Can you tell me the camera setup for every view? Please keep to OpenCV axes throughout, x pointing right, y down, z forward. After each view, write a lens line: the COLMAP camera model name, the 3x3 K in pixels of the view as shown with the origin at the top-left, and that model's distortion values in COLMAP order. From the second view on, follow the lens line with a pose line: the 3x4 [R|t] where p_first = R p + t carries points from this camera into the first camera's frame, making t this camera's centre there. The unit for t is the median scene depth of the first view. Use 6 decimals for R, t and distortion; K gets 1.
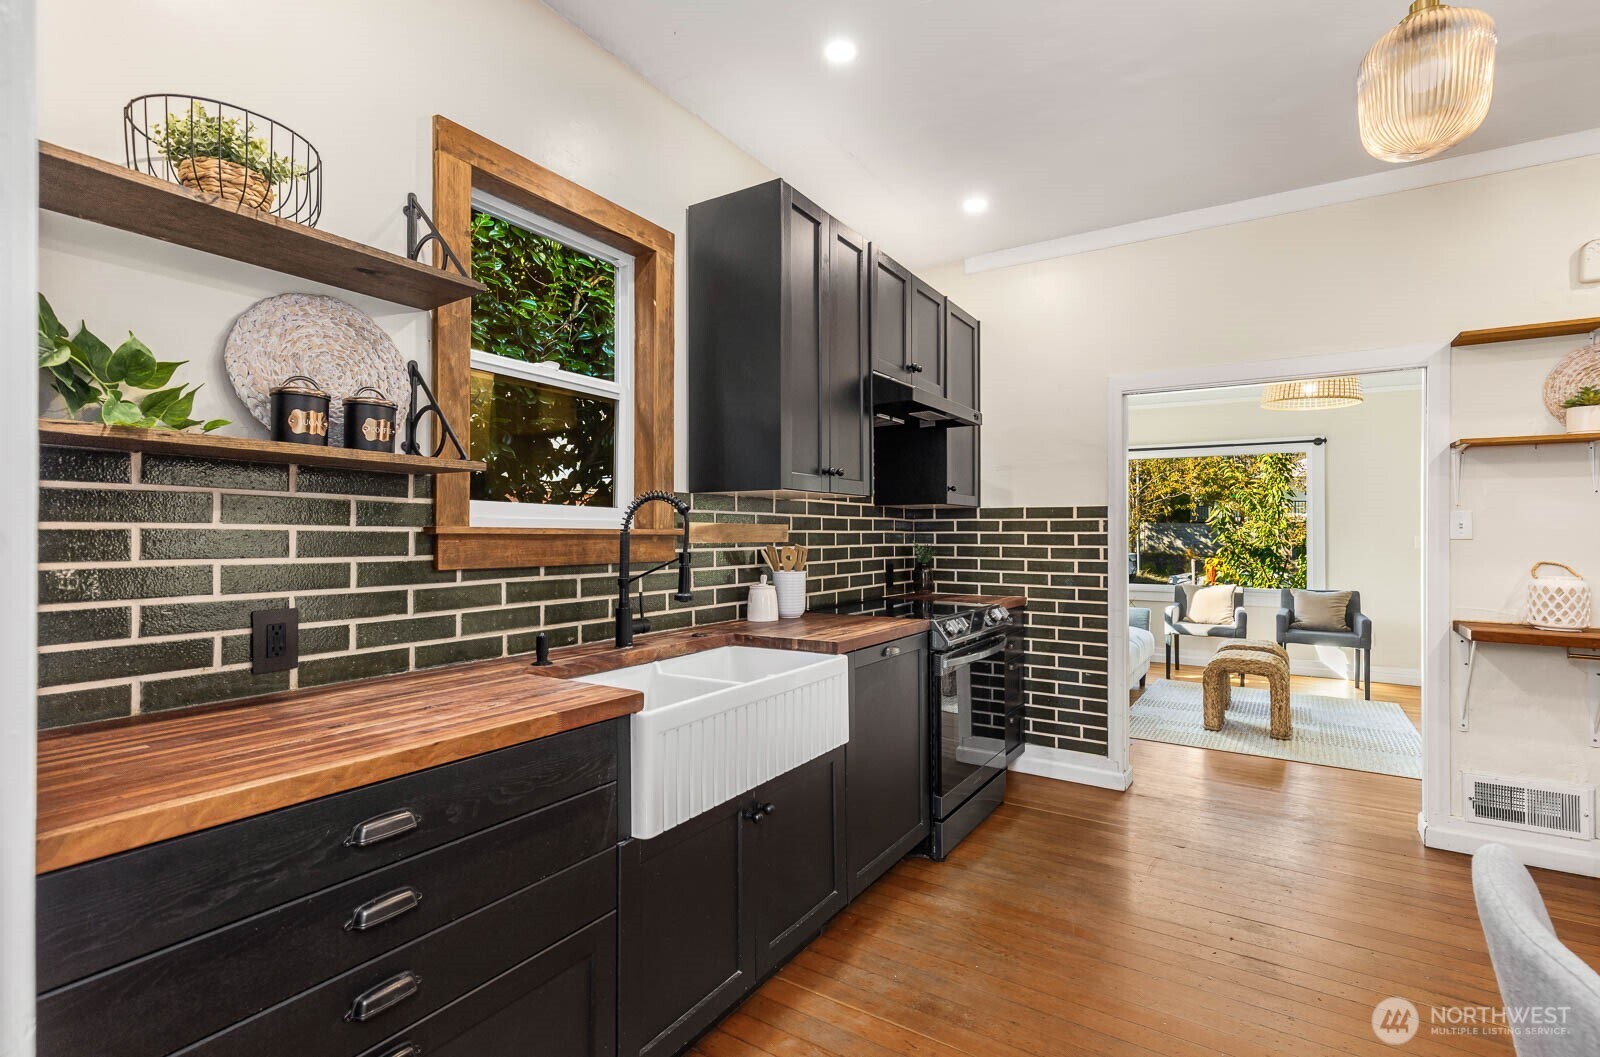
lens RADIAL K [[726.5, 0, 803.1], [0, 726.5, 531.7], [0, 0, 1]] dist [0.004592, -0.000142]
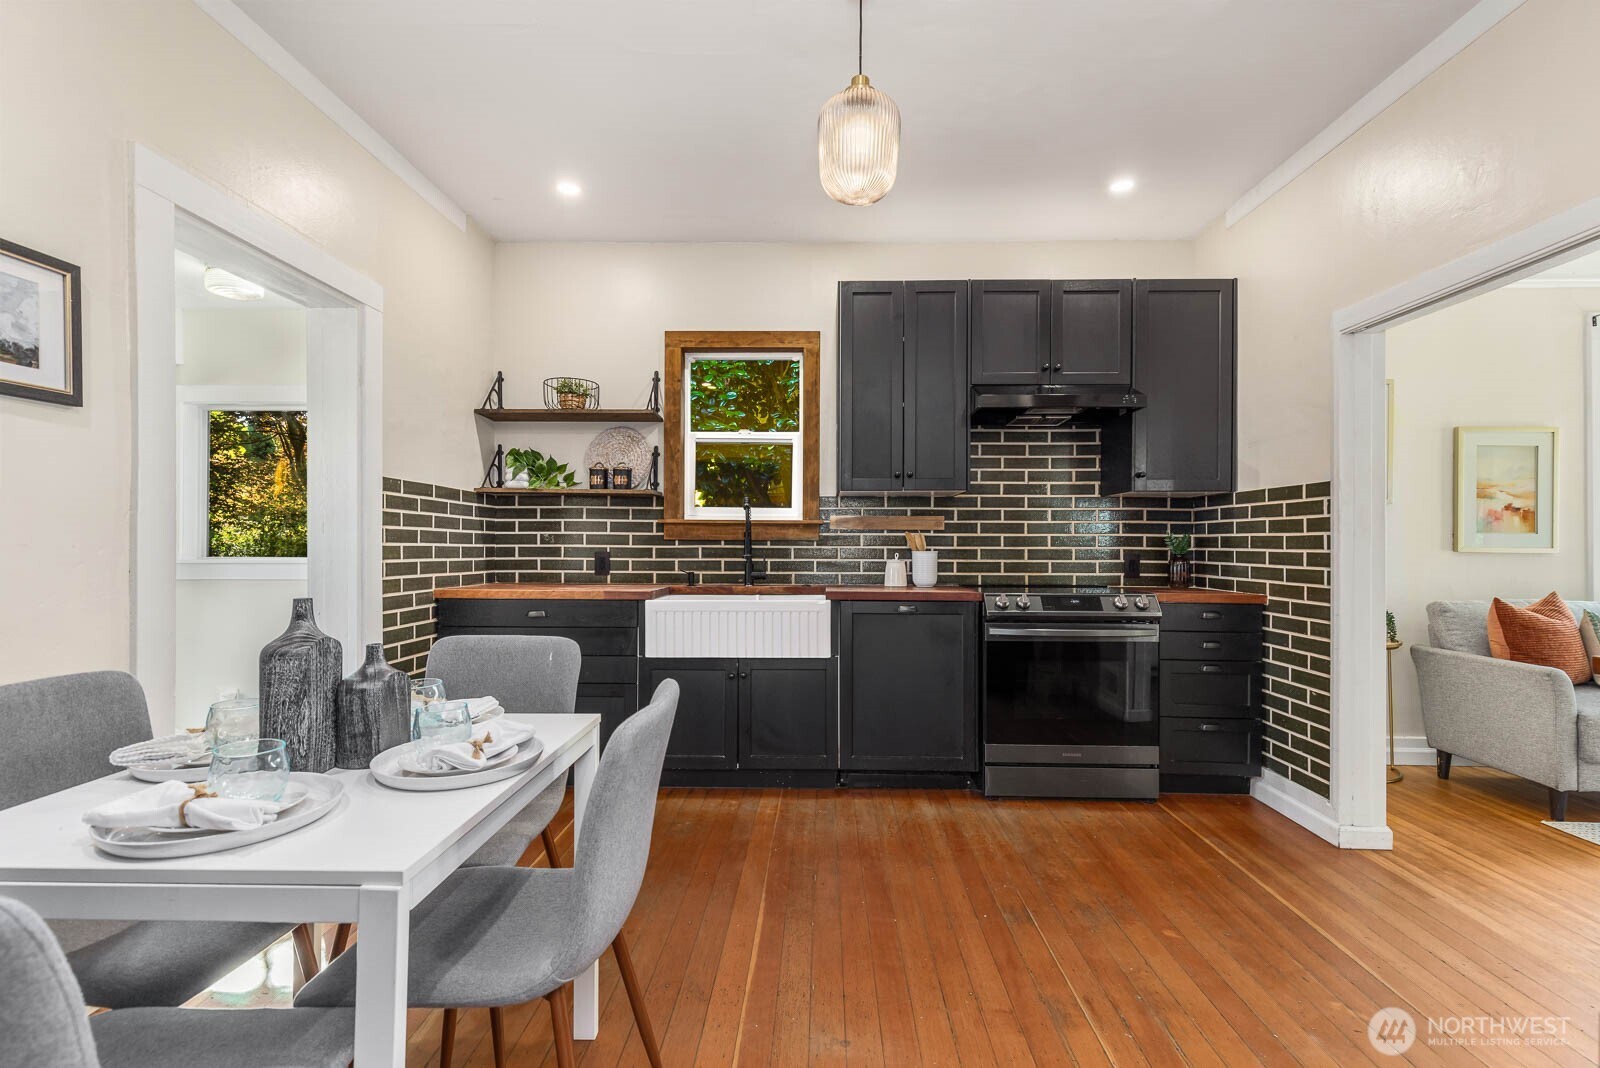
lens RADIAL K [[729.1, 0, 808.0], [0, 729.1, 547.5], [0, 0, 1]] dist [0.012183, -0.002593]
pose [[0.524928, 0.003296, -0.851140, 0.792865], [-0.001580, 0.999995, 0.002898, 0.034731], [0.851145, -0.000177, 0.524930, 0.104249]]
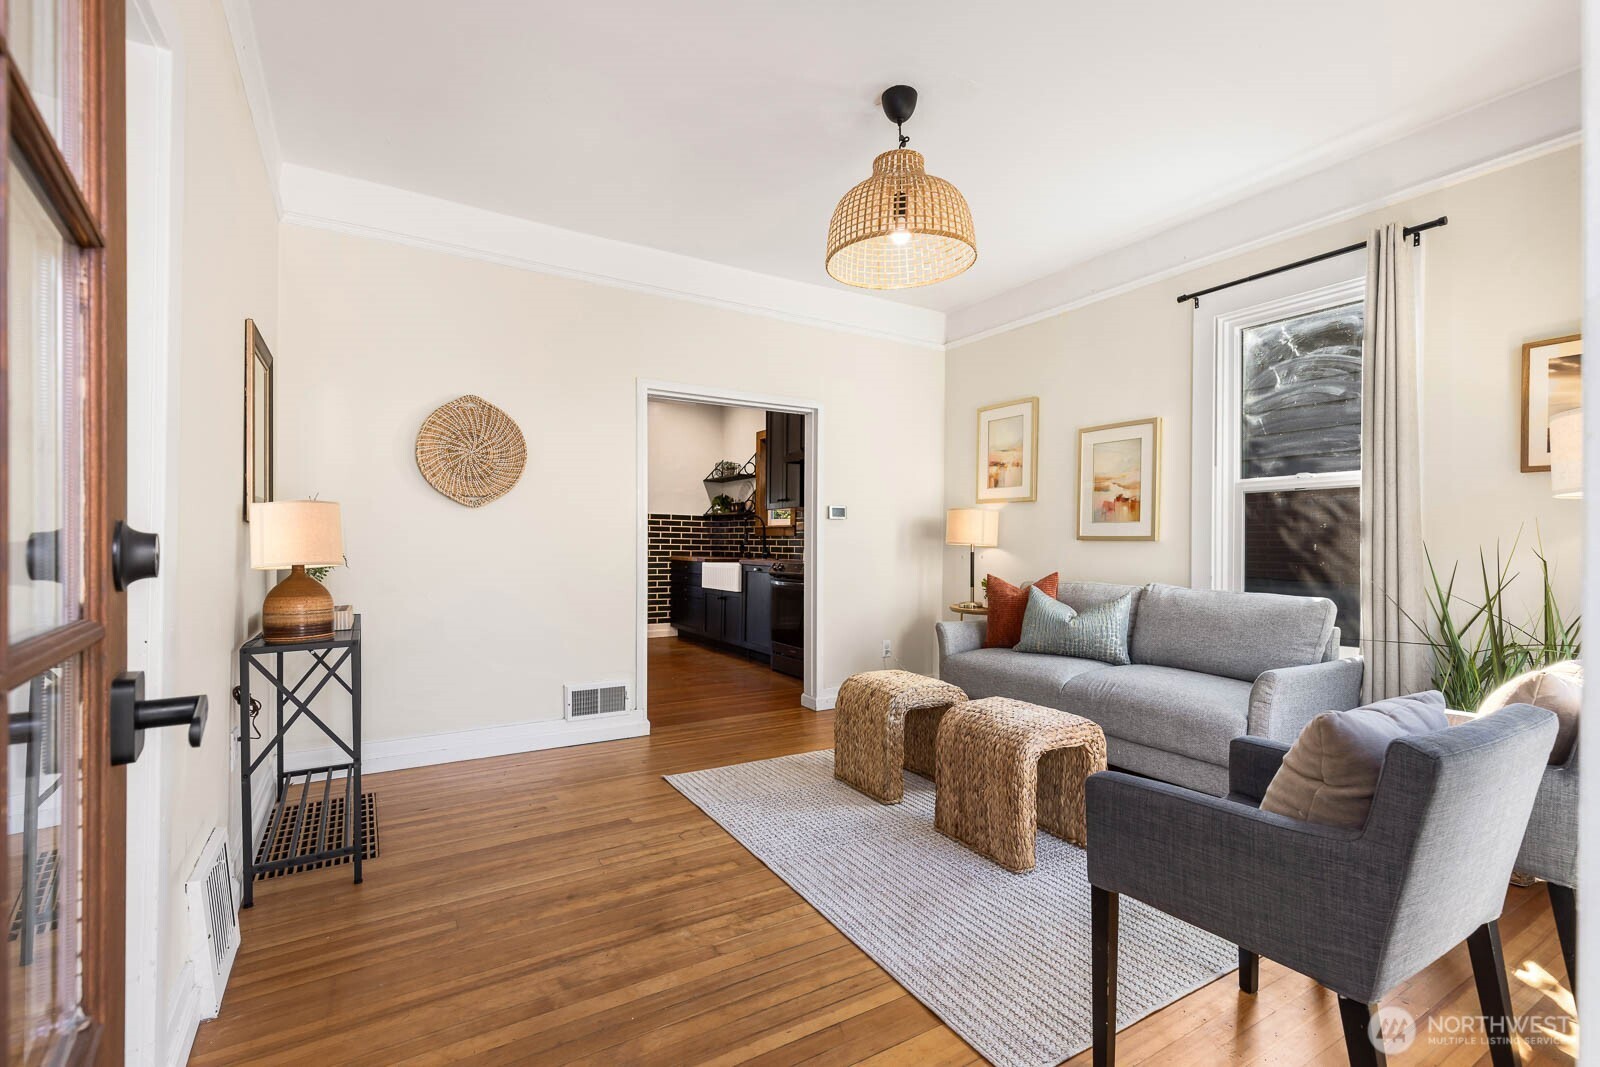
lens RADIAL K [[729.1, 0, 798.7], [0, 729.1, 537.4], [0, 0, 1]] dist [0.012183, -0.002593]
pose [[-0.439720, -0.014448, -0.898019, 1.649765], [-0.007327, 0.999895, -0.012499, 0.056365], [0.898105, 0.001084, -0.439779, 1.567416]]
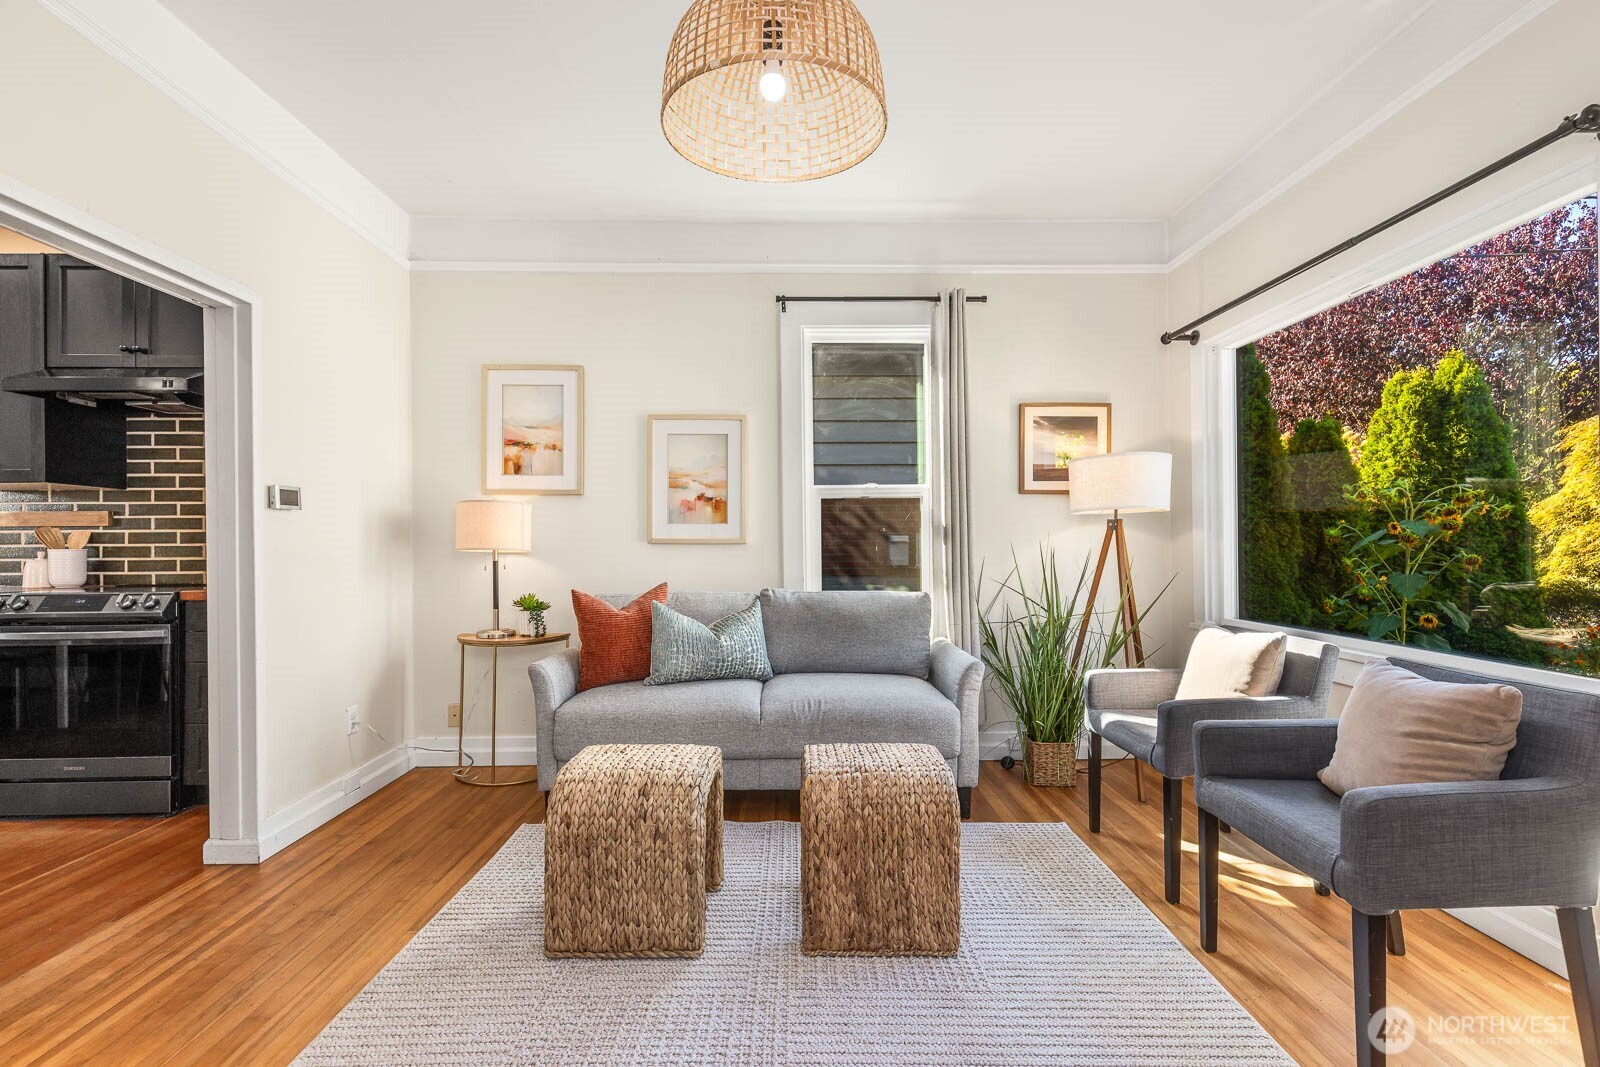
lens RADIAL K [[729.1, 0, 806.6], [0, 729.1, 542.8], [0, 0, 1]] dist [0.012183, -0.002593]
pose [[0.564863, -0.008407, -0.825142, 1.350311], [0.009131, 0.999951, -0.003938, 0.047521], [0.825134, -0.005310, 0.564912, 1.058914]]
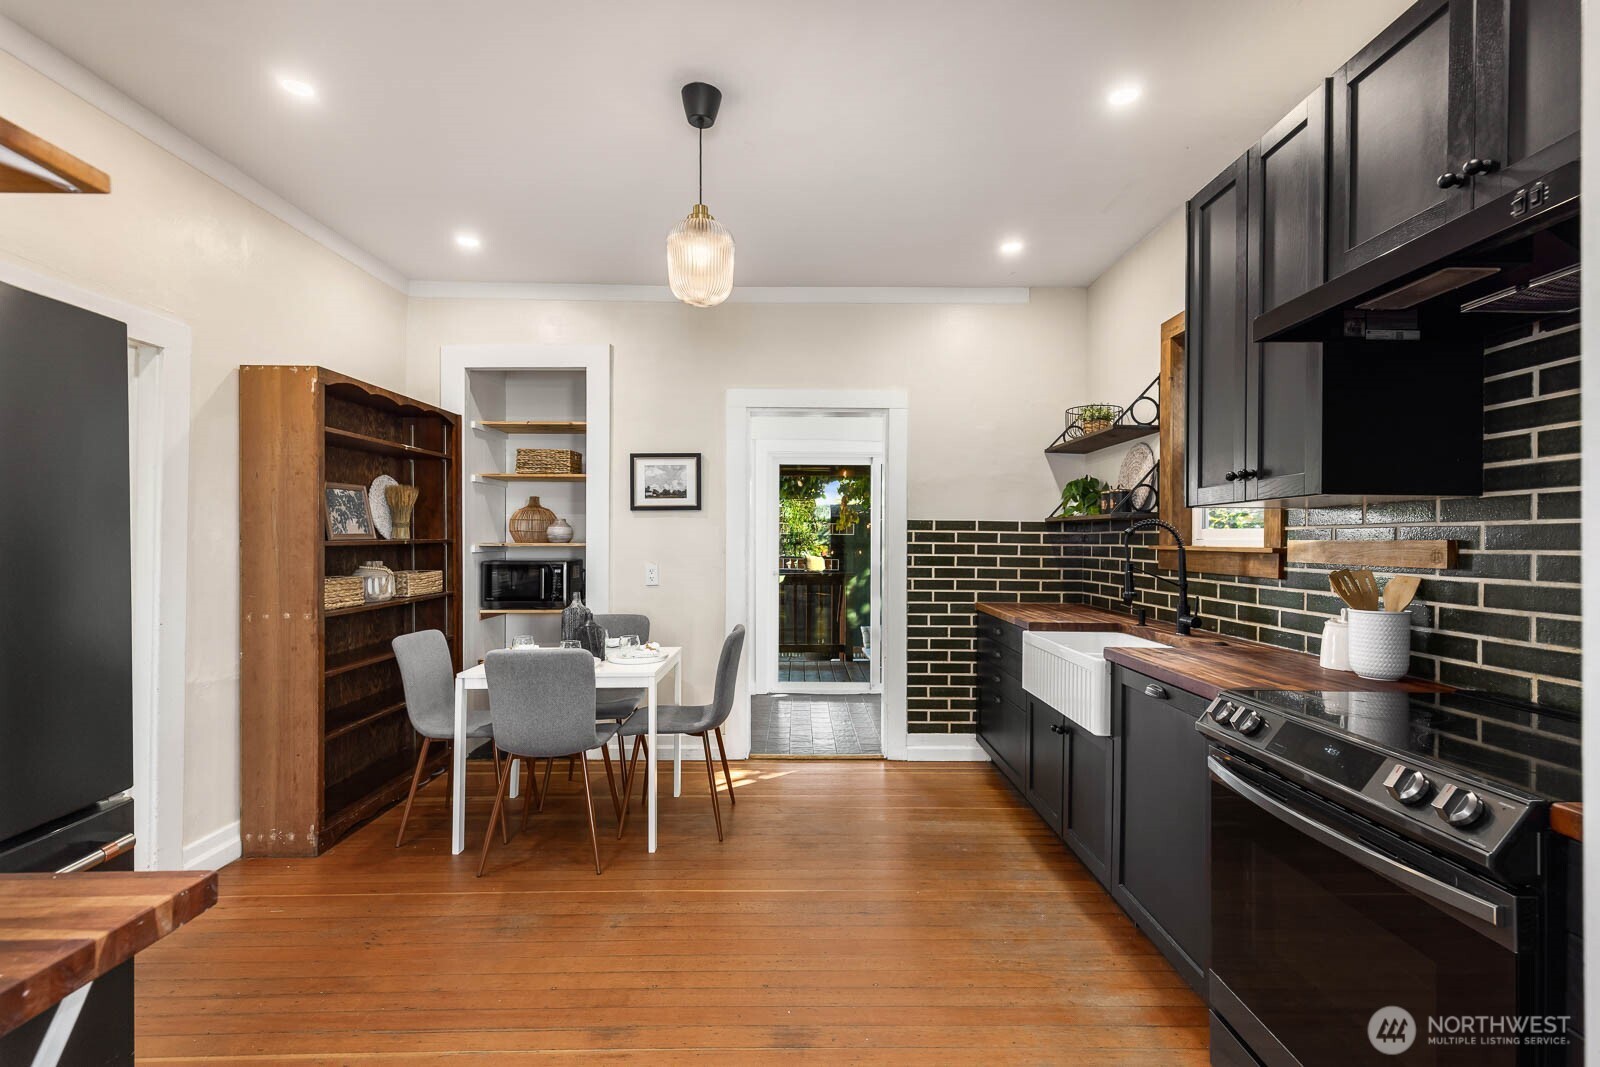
lens RADIAL K [[729.1, 0, 806.8], [0, 729.1, 540.4], [0, 0, 1]] dist [0.012183, -0.002593]
pose [[-0.830227, -0.008197, -0.557366, 0.644042], [-0.007266, 0.999966, -0.003884, -0.003004], [0.557379, 0.000825, -0.830258, 1.016788]]
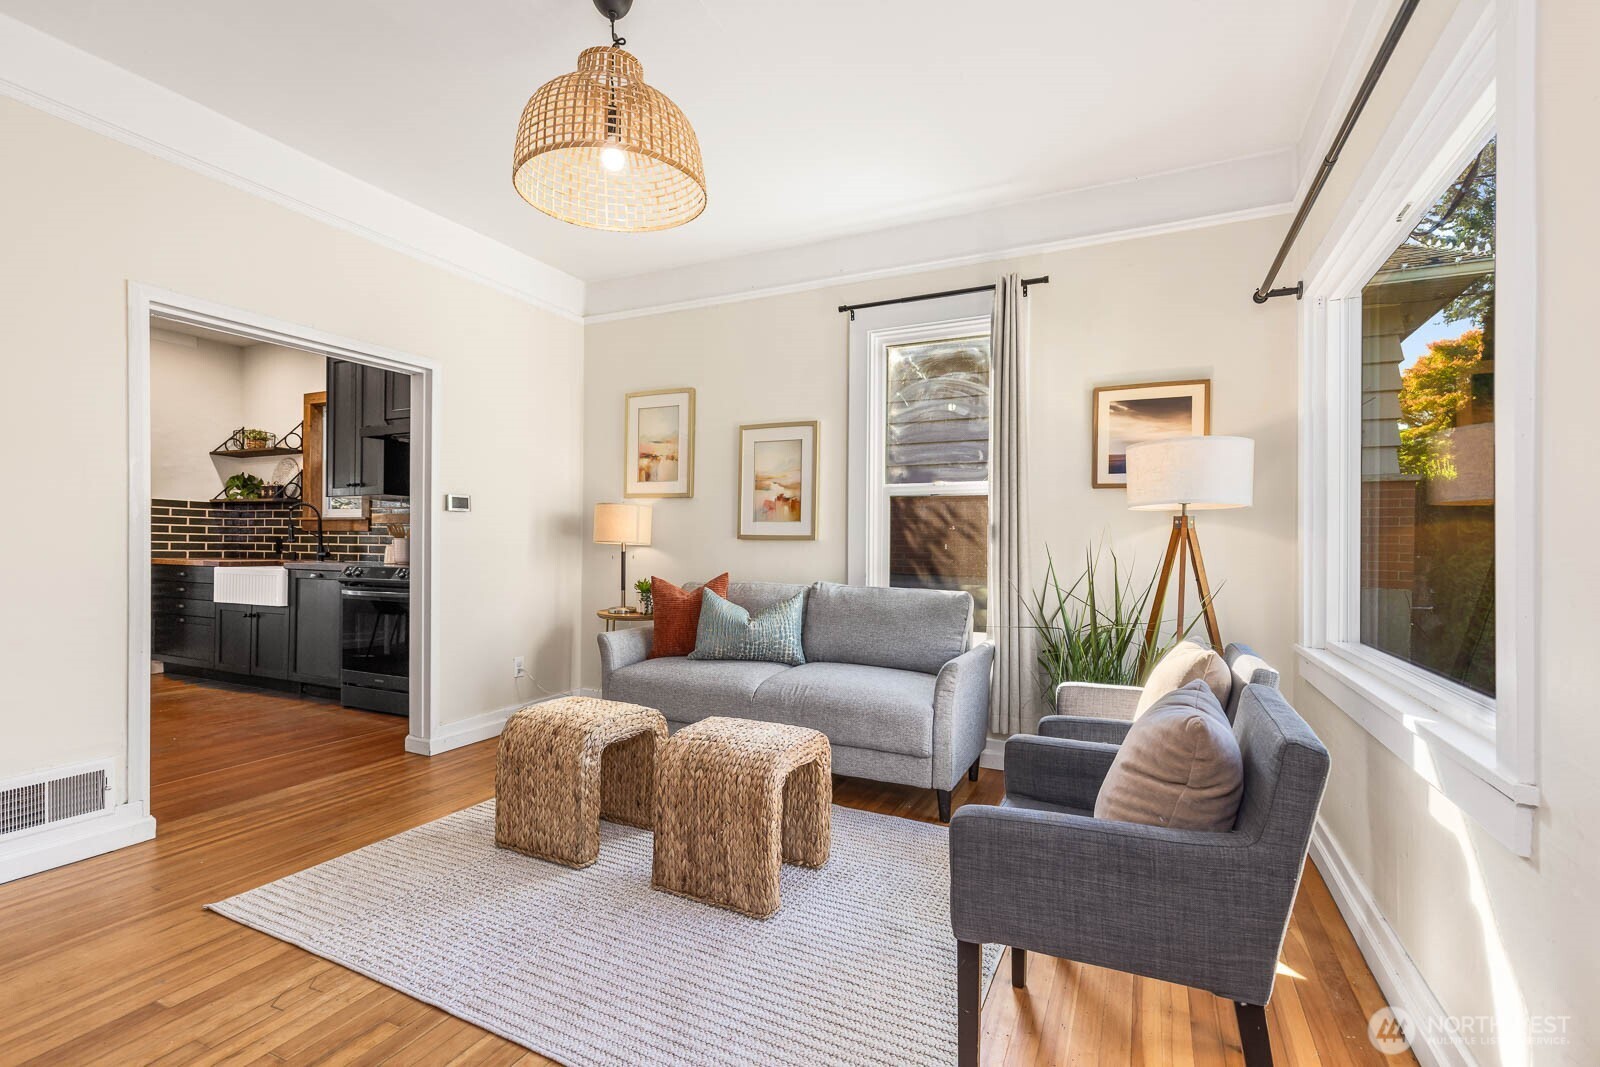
lens RADIAL K [[729.1, 0, 805.9], [0, 729.1, 541.0], [0, 0, 1]] dist [0.012183, -0.002593]
pose [[0.131288, -0.006053, -0.991326, 1.547602], [-0.006571, 0.999954, -0.006975, 0.053066], [0.991322, 0.007430, 0.131243, 1.407455]]
